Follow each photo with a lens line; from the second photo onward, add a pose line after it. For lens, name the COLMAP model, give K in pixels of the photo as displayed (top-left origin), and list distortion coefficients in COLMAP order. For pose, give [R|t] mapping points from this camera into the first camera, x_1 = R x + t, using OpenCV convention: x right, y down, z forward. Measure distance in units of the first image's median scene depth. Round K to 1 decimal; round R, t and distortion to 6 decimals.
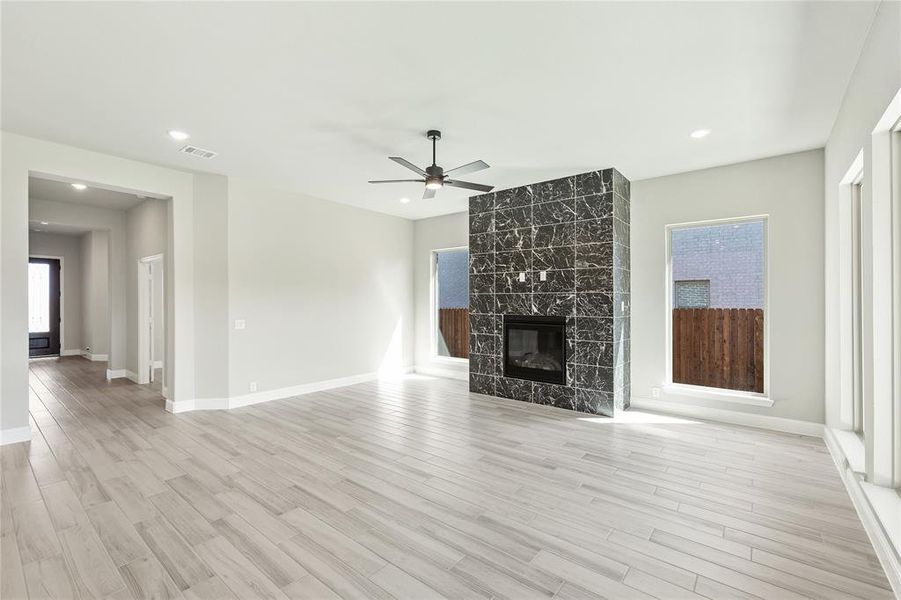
lens RADIAL K [[383.5, 0, 450.5], [0, 383.5, 300.0], [0, 0, 1]] dist [-0.001774, -0.000081]
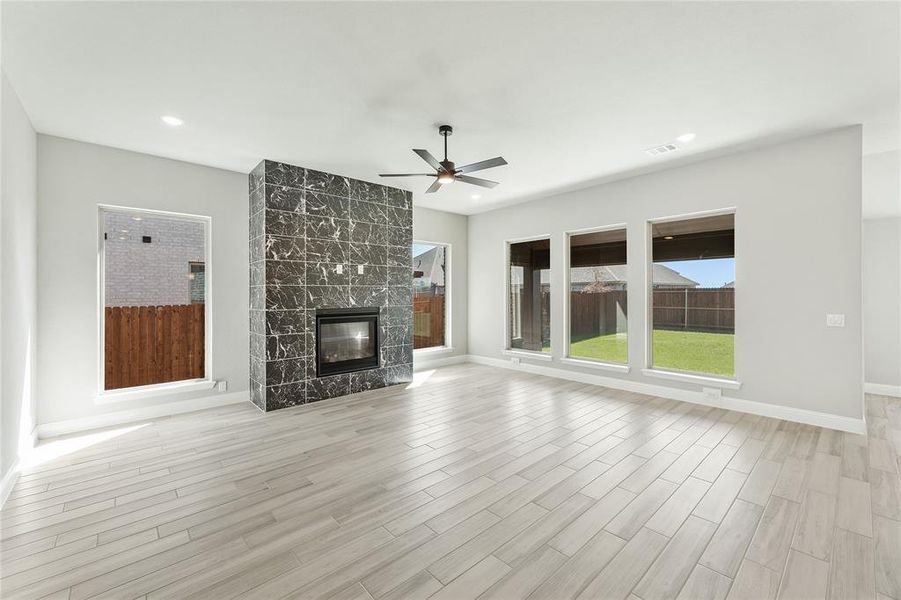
lens RADIAL K [[370.3, 0, 452.0], [0, 370.3, 292.1], [0, 0, 1]] dist [0.020788, 0.000026]
pose [[0.164986, -0.000440, 0.986296, -0.684845], [0.004705, 0.999989, -0.000340, 0.000567], [-0.986285, 0.004697, 0.164986, 0.554600]]
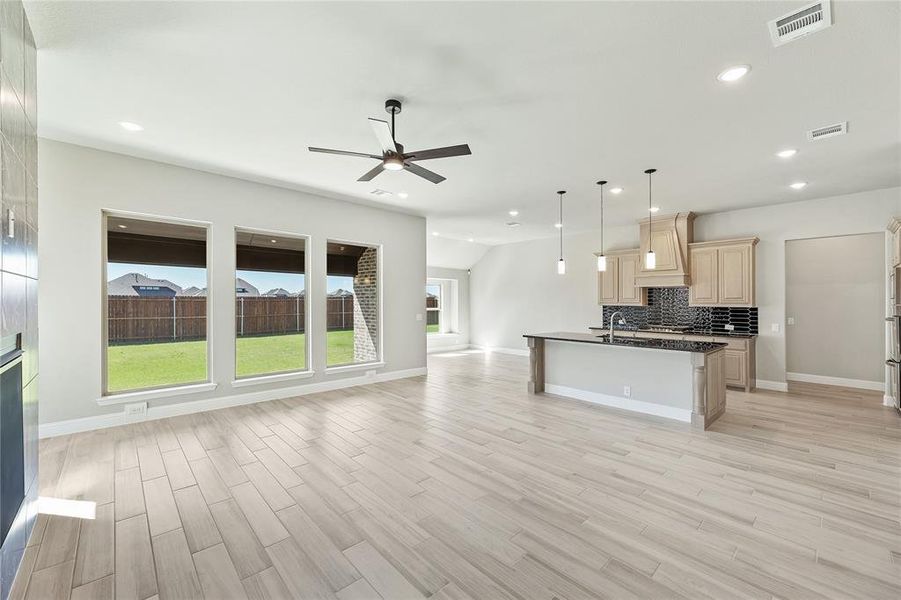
lens RADIAL K [[365.2, 0, 450.6], [0, 365.2, 298.4], [0, 0, 1]] dist [-0.000712, -0.000067]
pose [[-0.989332, -0.009840, 0.145345, -0.188412], [-0.011642, 0.999865, -0.011556, 0.004145], [-0.145212, -0.013124, -0.989314, 1.209689]]
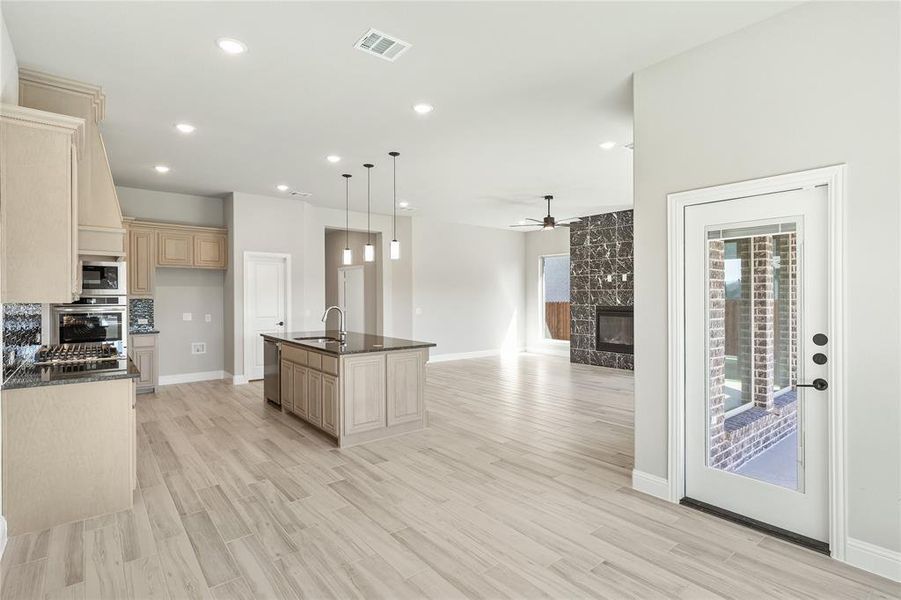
lens RADIAL K [[449.3, 0, 450.5], [0, 449.3, 300.0], [0, 0, 1]] dist [-0.001446, -0.000118]
pose [[0.977694, 0.000029, -0.210036, -0.033899], [0.002205, 0.999943, 0.010403, 0.000519], [0.210025, -0.010634, 0.977638, -0.704073]]
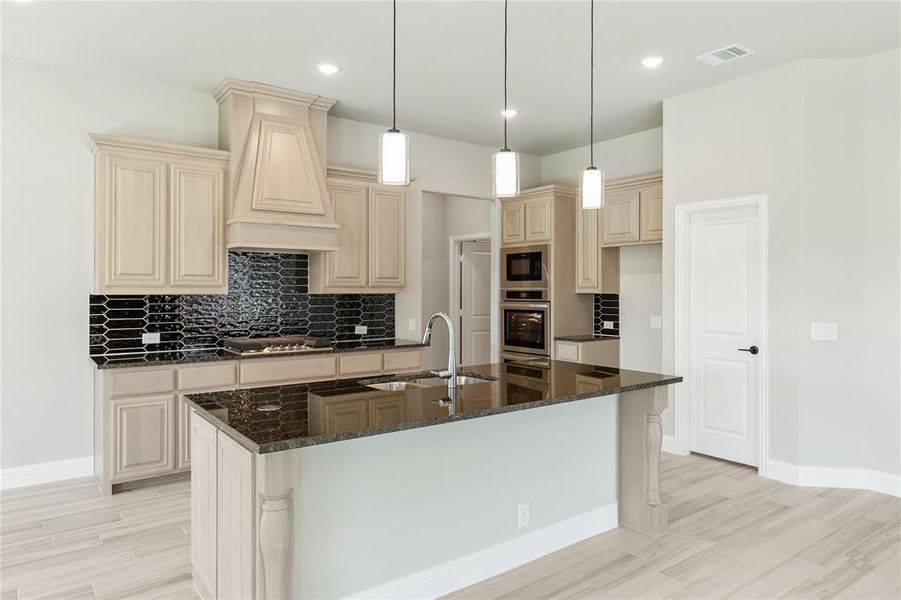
lens RADIAL K [[579.8, 0, 449.6], [0, 579.8, 289.8], [0, 0, 1]] dist [0.000386, 0.000197]
pose [[-0.254842, -0.002252, -0.966980, 0.058571], [0.000987, 0.999996, -0.002589, 0.003916], [0.966982, -0.001614, -0.254838, 0.340391]]
